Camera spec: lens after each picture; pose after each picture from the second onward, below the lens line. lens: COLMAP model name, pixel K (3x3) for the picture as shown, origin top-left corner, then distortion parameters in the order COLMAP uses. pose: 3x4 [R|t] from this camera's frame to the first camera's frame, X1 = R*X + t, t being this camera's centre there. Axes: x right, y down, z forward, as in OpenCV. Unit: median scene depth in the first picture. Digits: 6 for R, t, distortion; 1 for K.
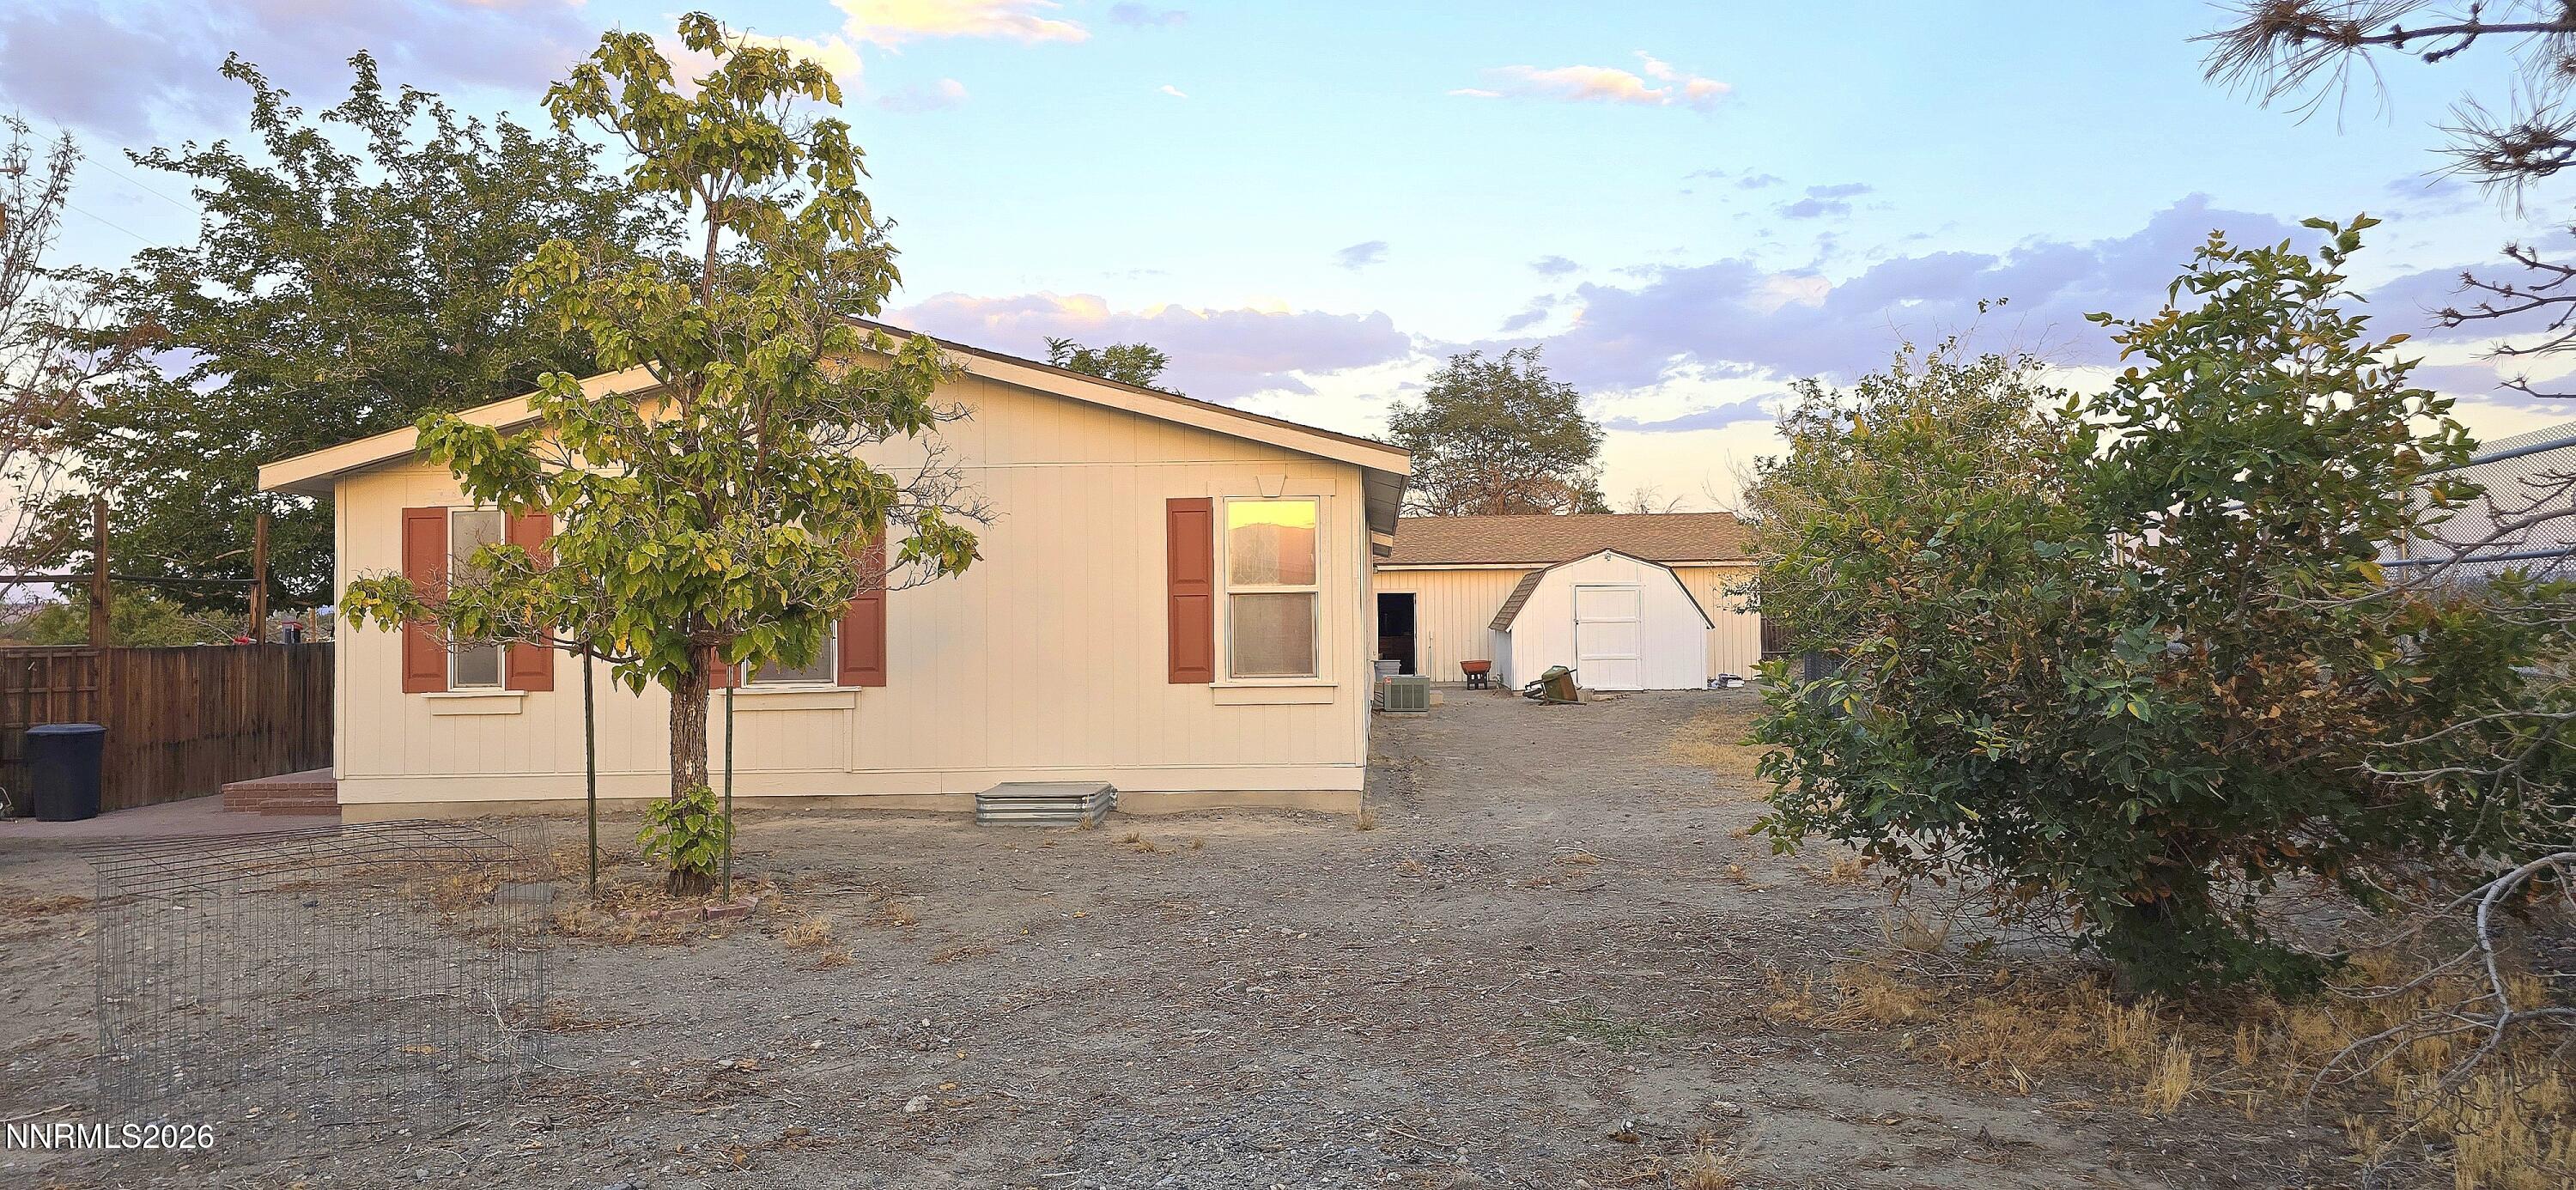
lens RADIAL K [[1741.6, 0, 1311.2], [0, 1741.6, 590.3], [0, 0, 1]] dist [0.033947, -0.026983]
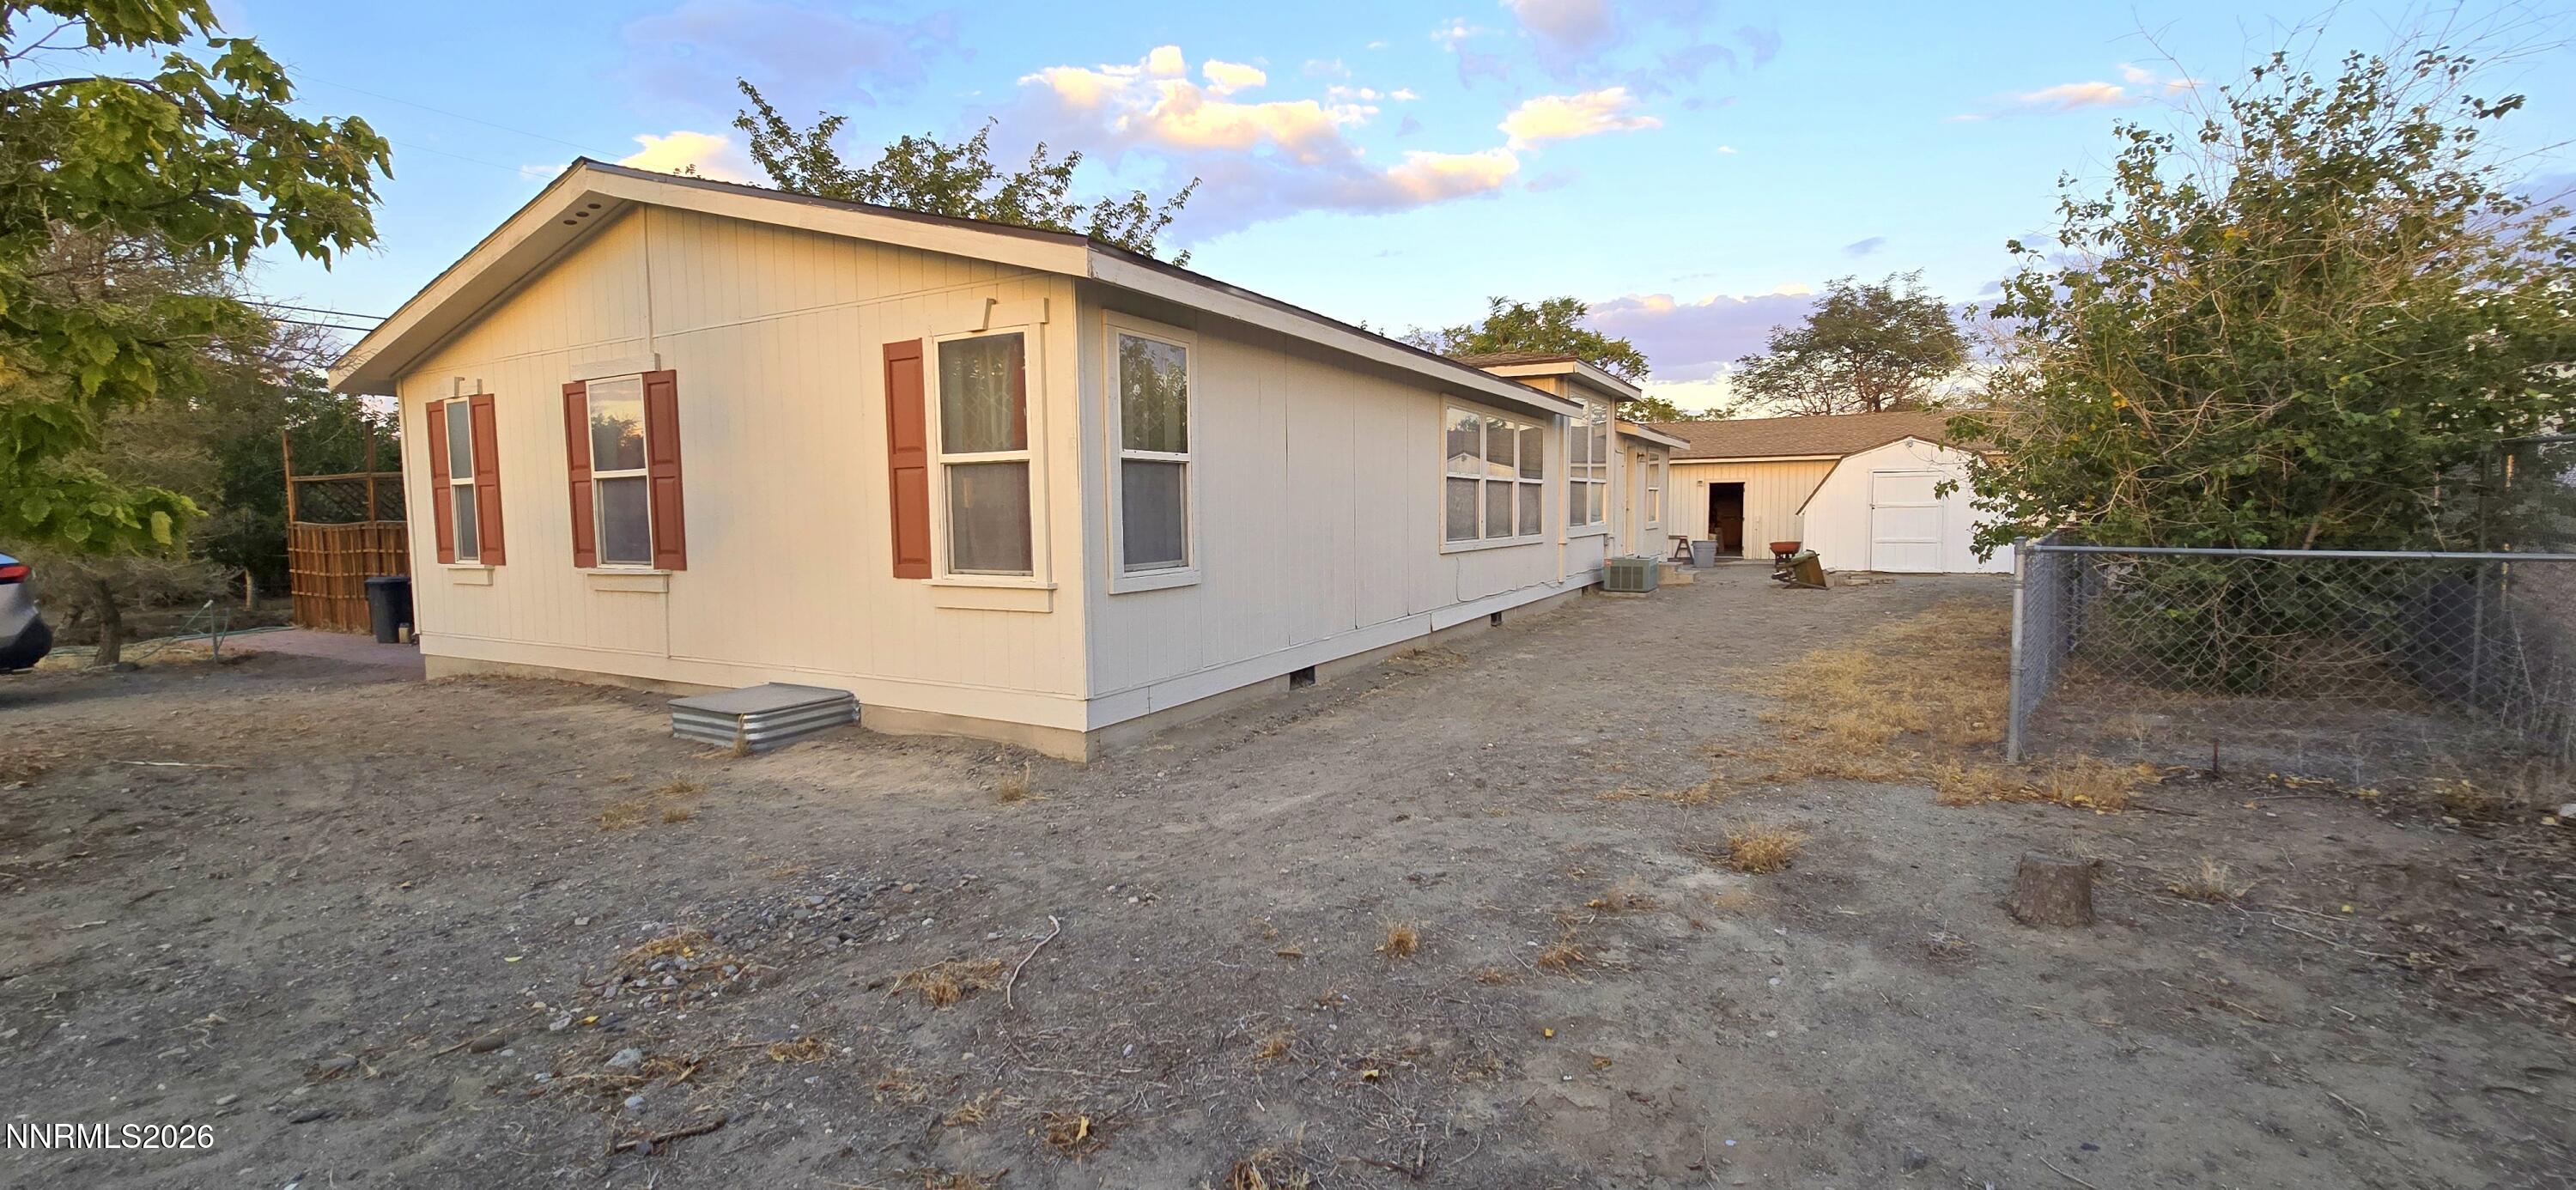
lens RADIAL K [[1059.9, 0, 1277.9], [0, 1059.9, 579.4], [0, 0, 1]] dist [-0.005224, -0.000481]
pose [[0.890110, 0.031334, -0.454668, 0.309198], [0.007381, 0.996512, 0.083126, 0.015847], [0.455687, -0.077347, 0.886774, 0.668417]]
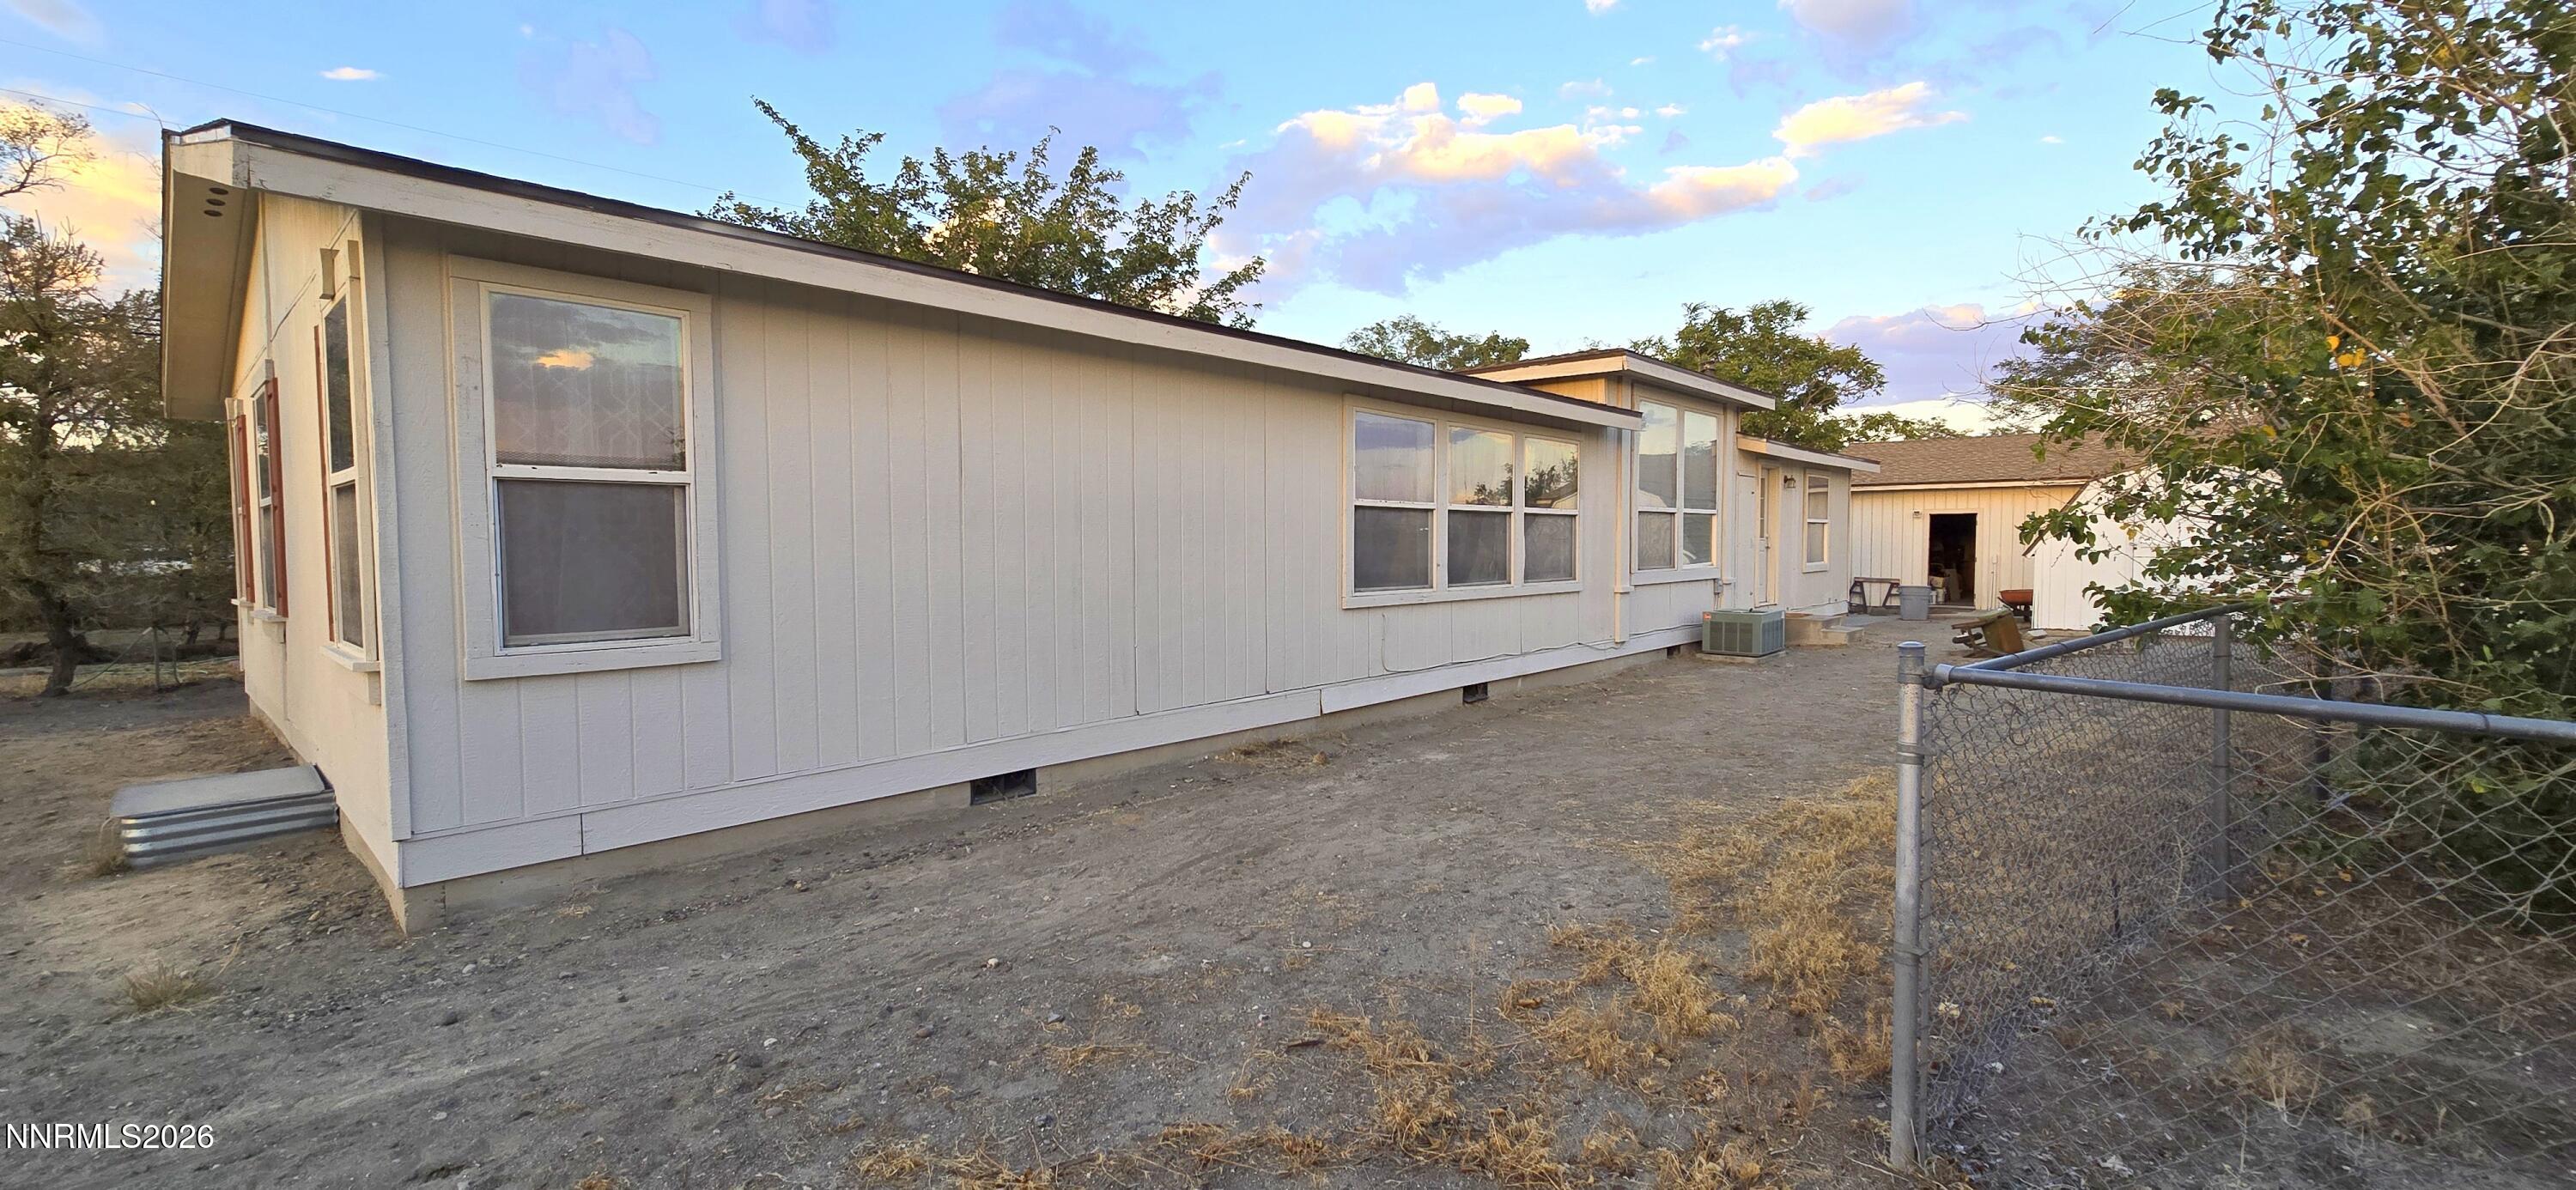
lens RADIAL K [[1059.9, 0, 1277.5], [0, 1059.9, 577.0], [0, 0, 1]] dist [-0.005224, -0.000481]
pose [[0.761160, 0.029064, -0.647913, 0.413917], [0.004882, 0.998710, 0.050536, 0.015763], [0.648546, -0.041629, 0.760036, 0.969842]]
